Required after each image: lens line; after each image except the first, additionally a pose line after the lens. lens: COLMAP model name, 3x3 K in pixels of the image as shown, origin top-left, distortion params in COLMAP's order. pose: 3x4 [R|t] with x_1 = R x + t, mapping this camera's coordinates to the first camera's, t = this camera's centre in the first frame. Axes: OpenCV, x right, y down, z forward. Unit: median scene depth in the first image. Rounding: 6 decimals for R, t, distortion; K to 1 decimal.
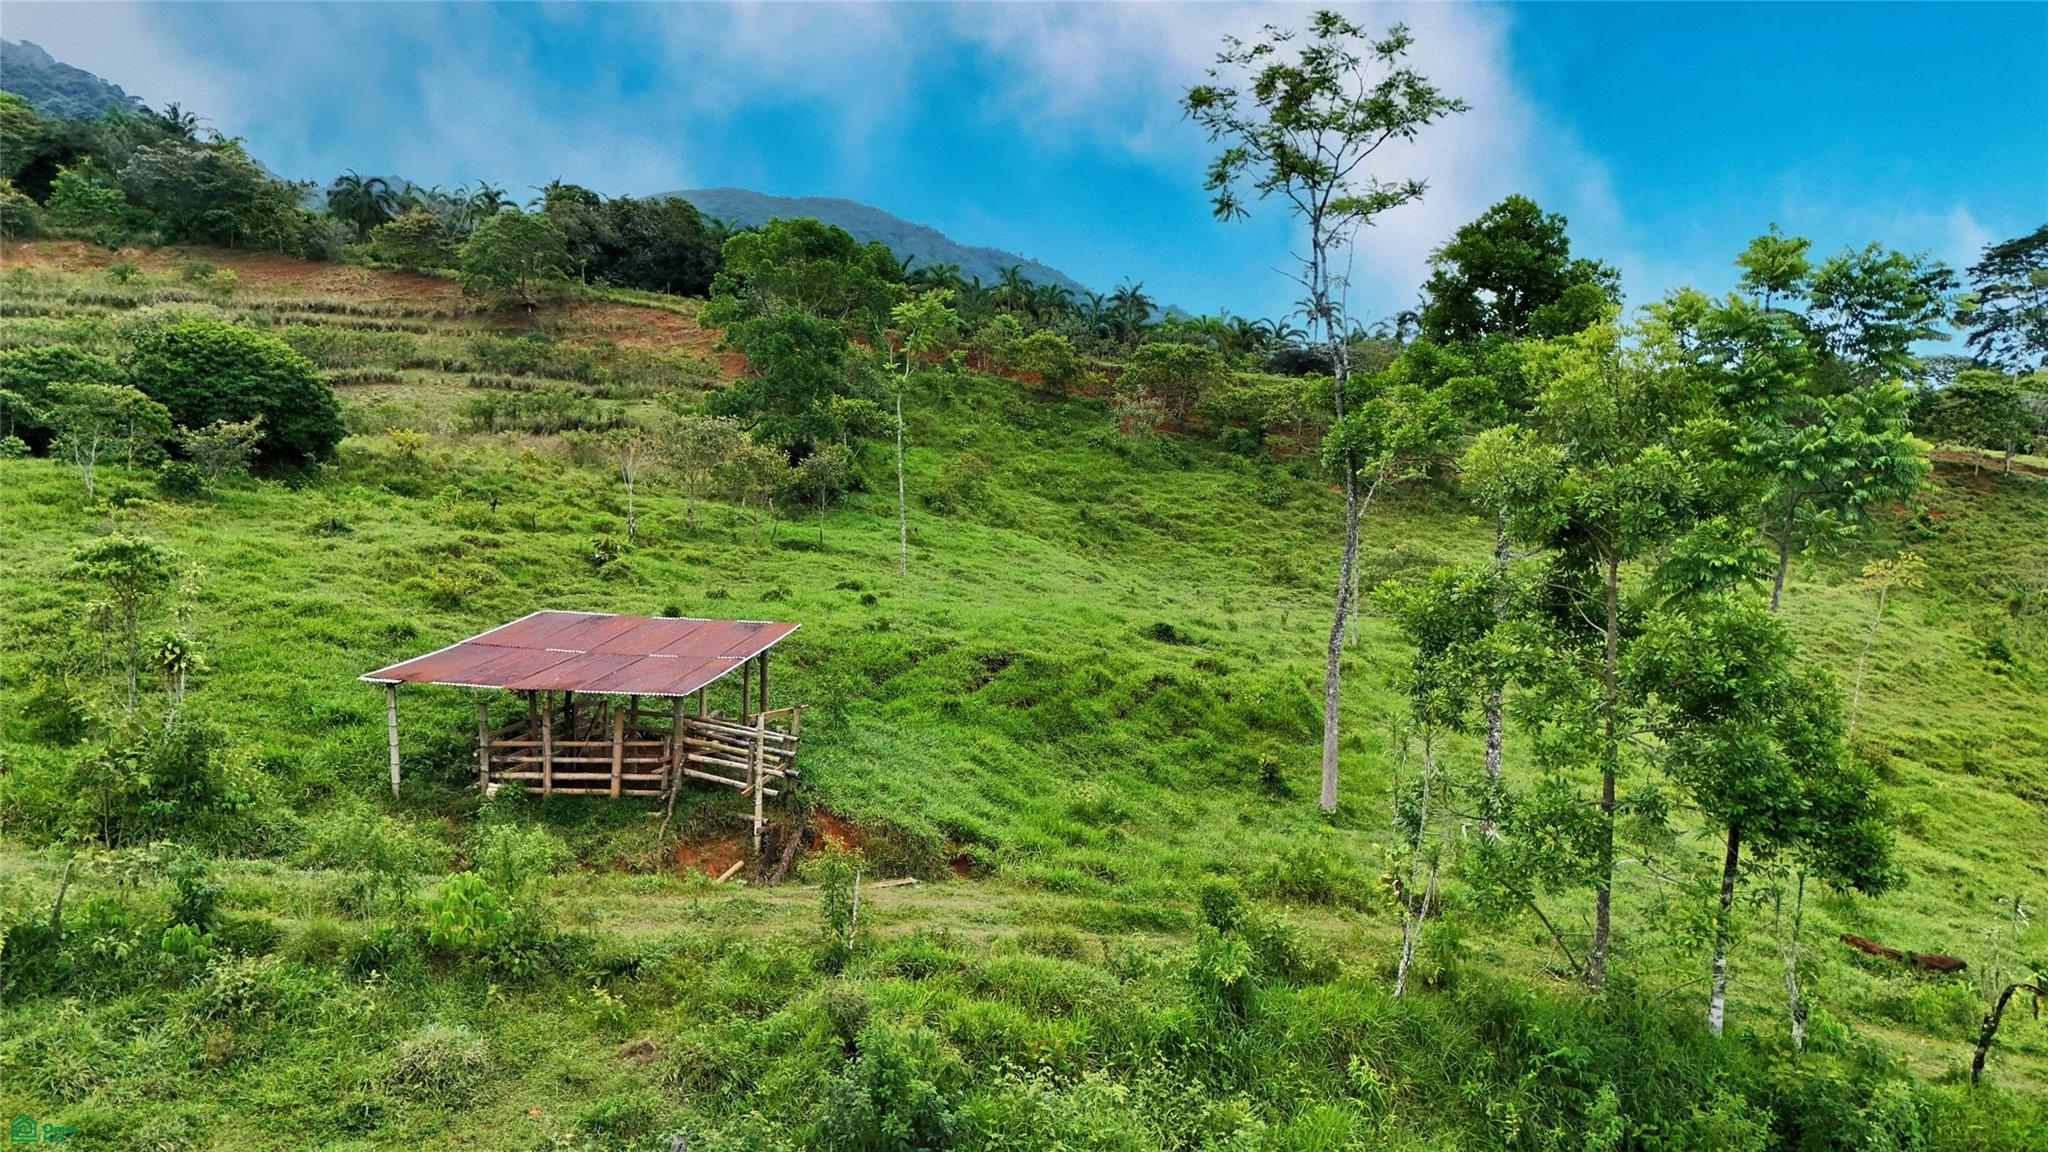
lens RADIAL K [[1512.3, 0, 1020.2], [0, 1512.3, 575.7], [0, 0, 1]] dist [0.079150, -0.078682]
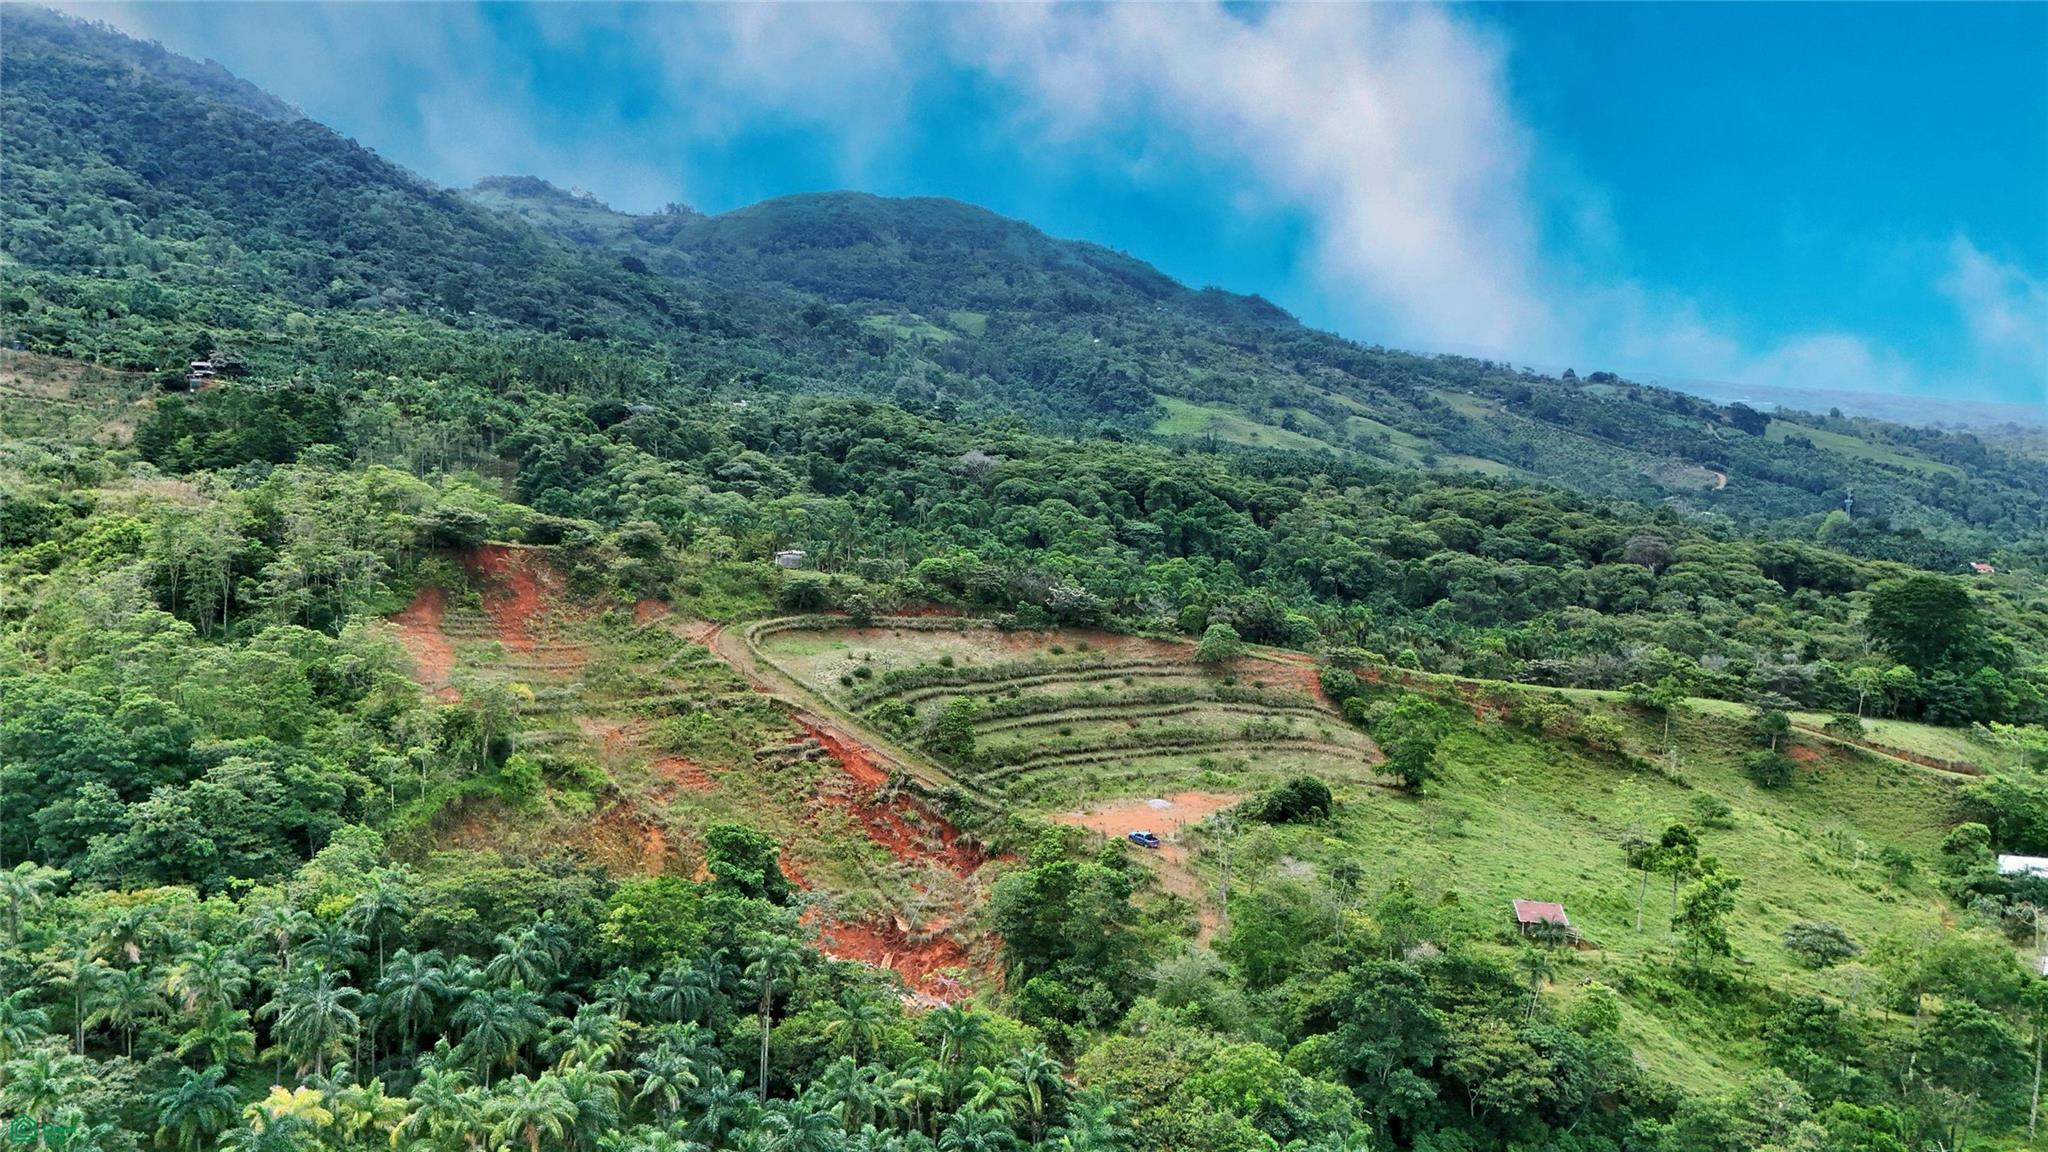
lens RADIAL K [[1512.3, 0, 1026.7], [0, 1512.3, 577.2], [0, 0, 1]] dist [0.079150, -0.078682]
pose [[0.999415, 0.006221, -0.033615, -0.601777], [-0.005205, 0.999529, 0.030248, -0.419245], [0.033788, -0.030055, 0.998977, -1.487453]]
